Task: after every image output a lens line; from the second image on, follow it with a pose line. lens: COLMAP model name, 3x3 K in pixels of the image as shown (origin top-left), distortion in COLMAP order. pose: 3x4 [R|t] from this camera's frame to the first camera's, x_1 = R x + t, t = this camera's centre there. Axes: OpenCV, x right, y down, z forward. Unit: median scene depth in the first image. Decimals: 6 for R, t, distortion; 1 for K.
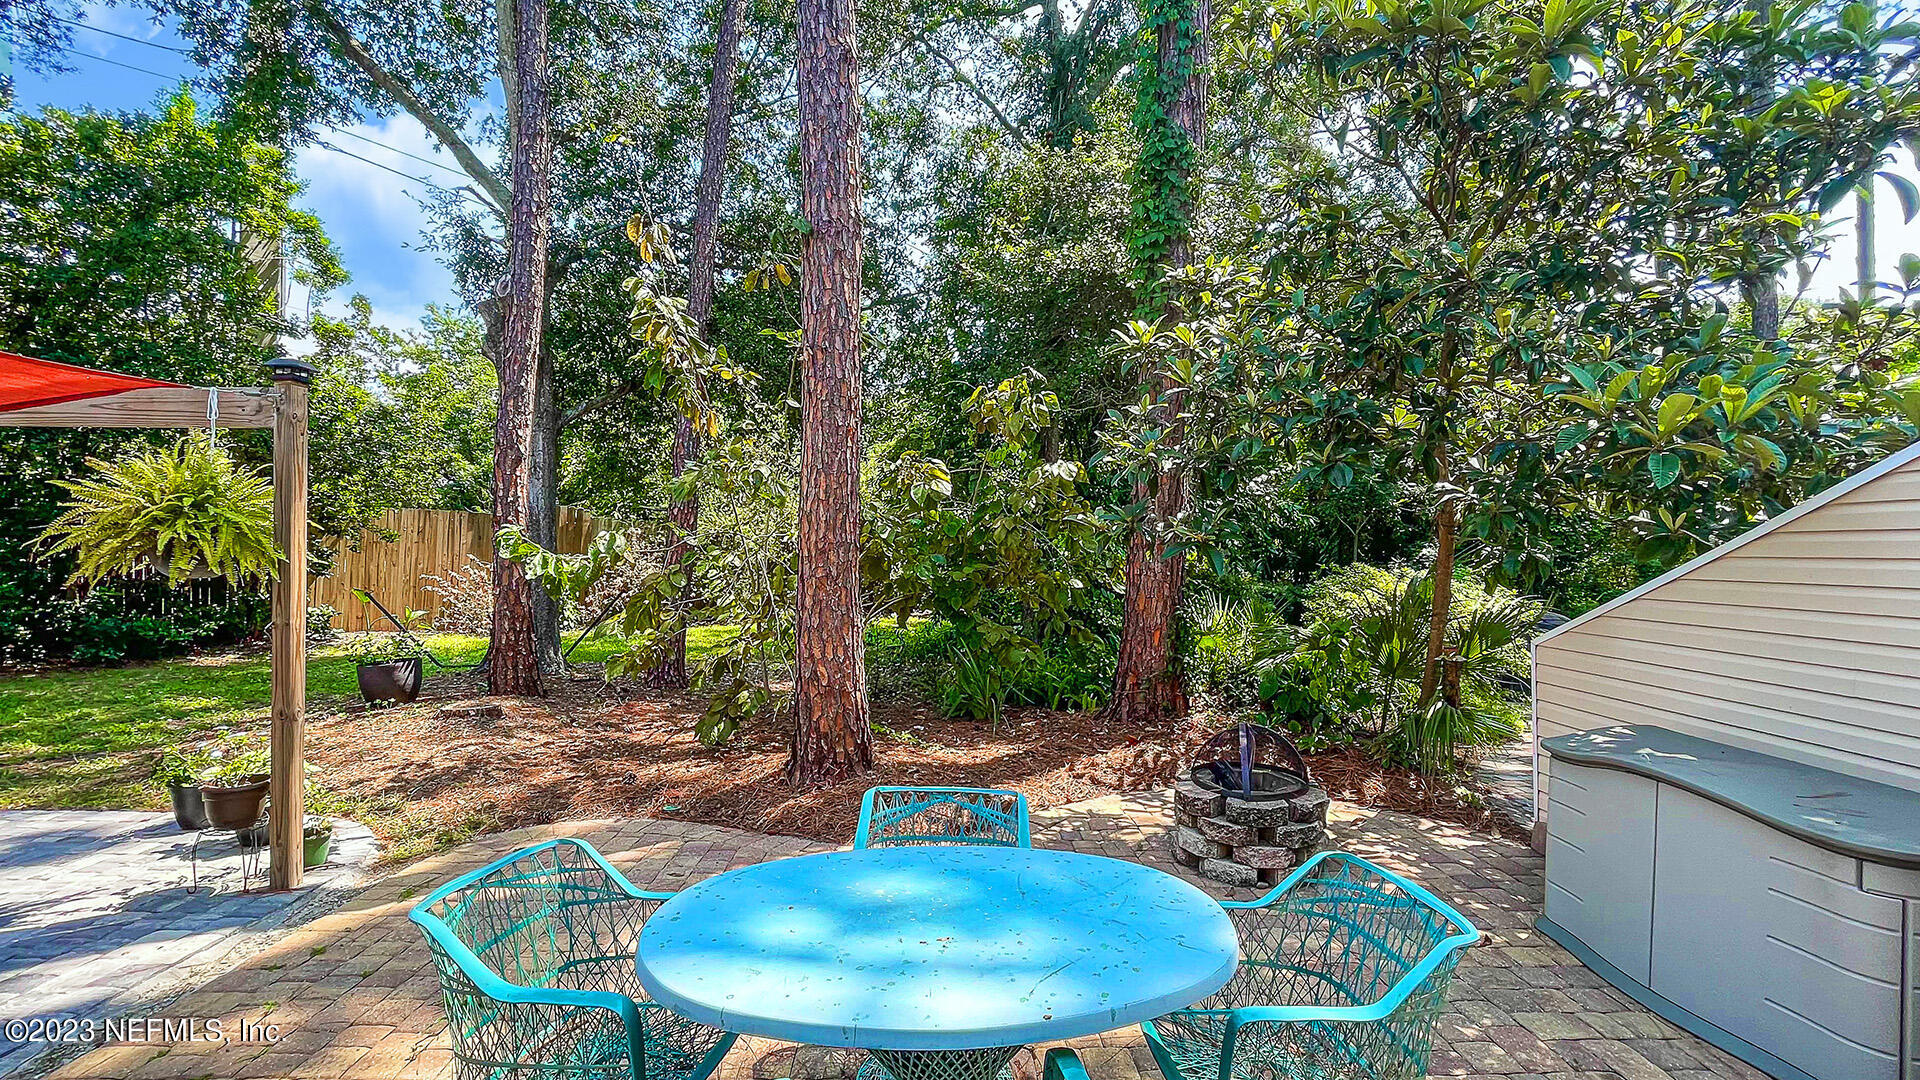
lens RADIAL K [[800.8, 0, 960.0], [0, 800.8, 540.0], [0, 0, 1]] dist [-0.024883, 0.000583]
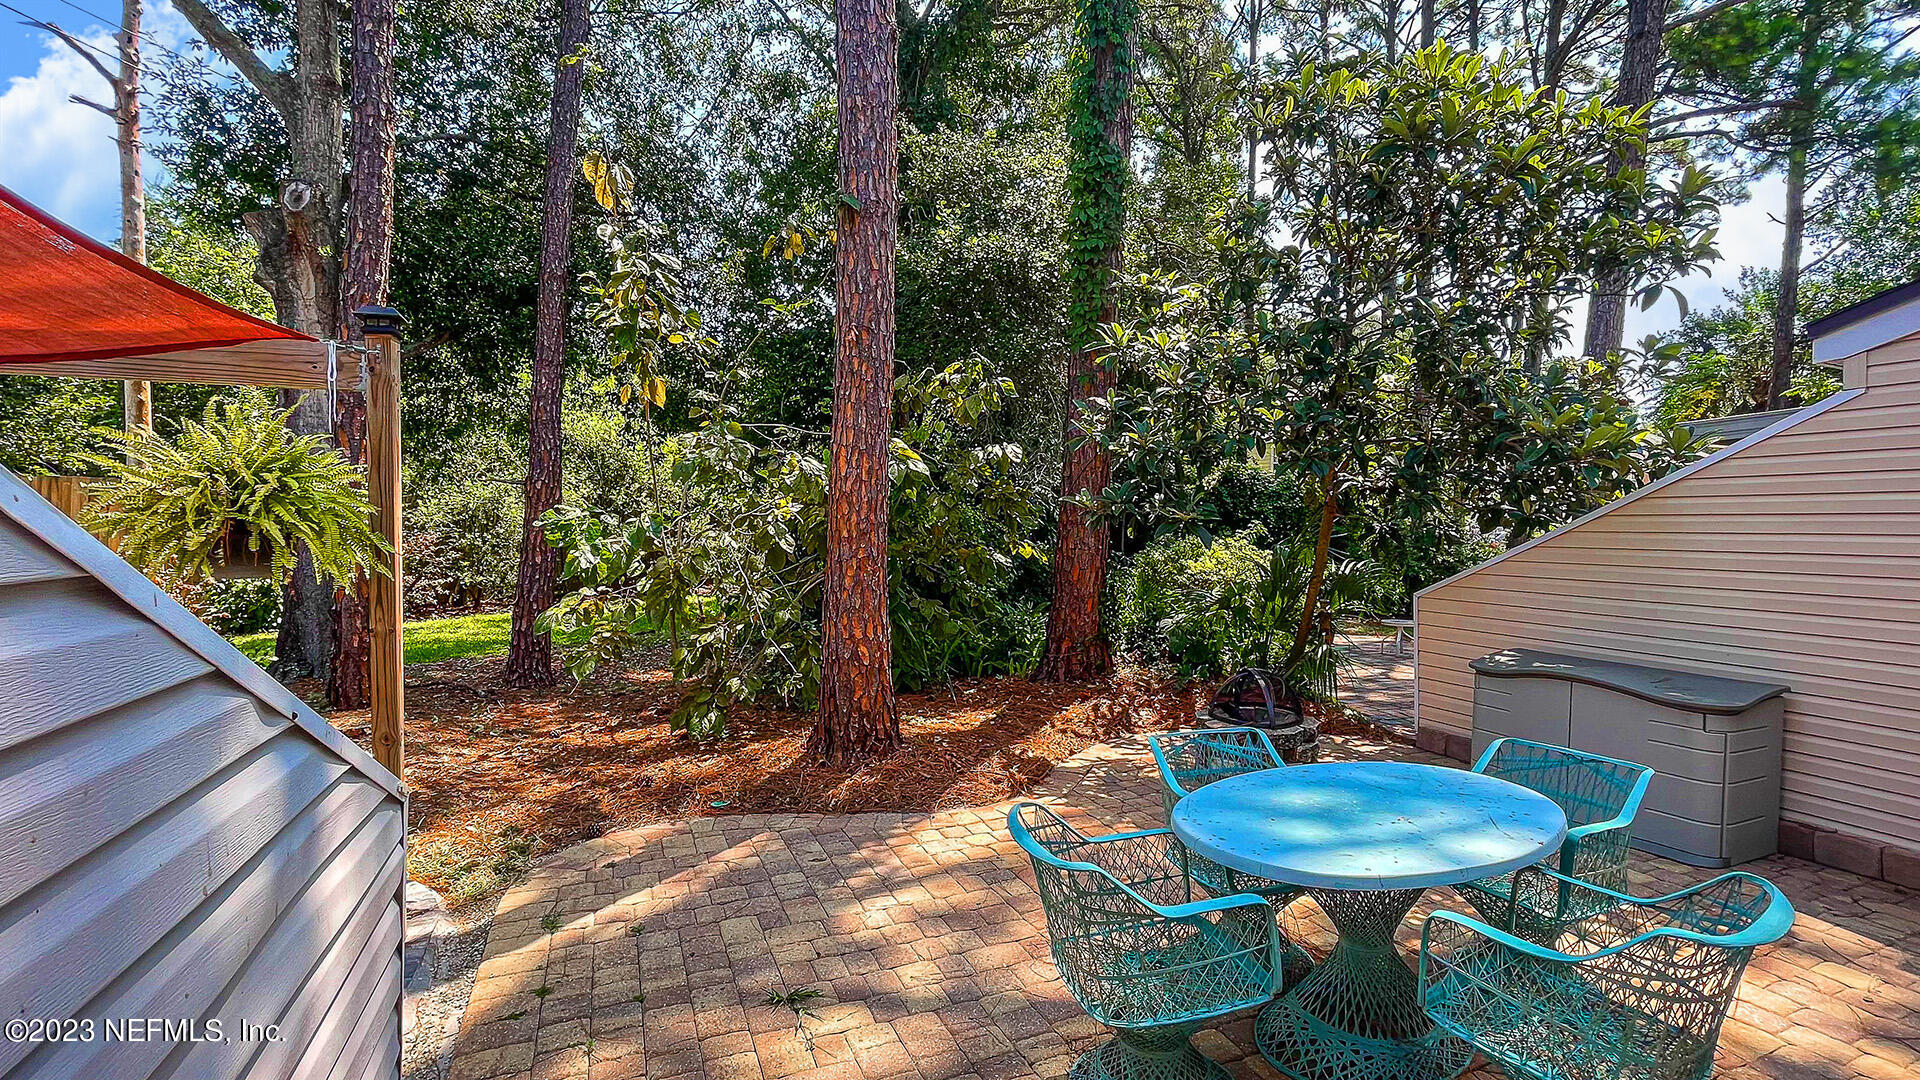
lens RADIAL K [[828.9, 0, 960.0], [0, 828.9, 540.0], [0, 0, 1]] dist [-0.027781, -0.000071]
pose [[0.931302, -0.014615, 0.363955, -0.429439], [0.001500, 0.999340, 0.036291, -0.013271], [-0.364245, -0.033252, 0.930709, -0.011295]]
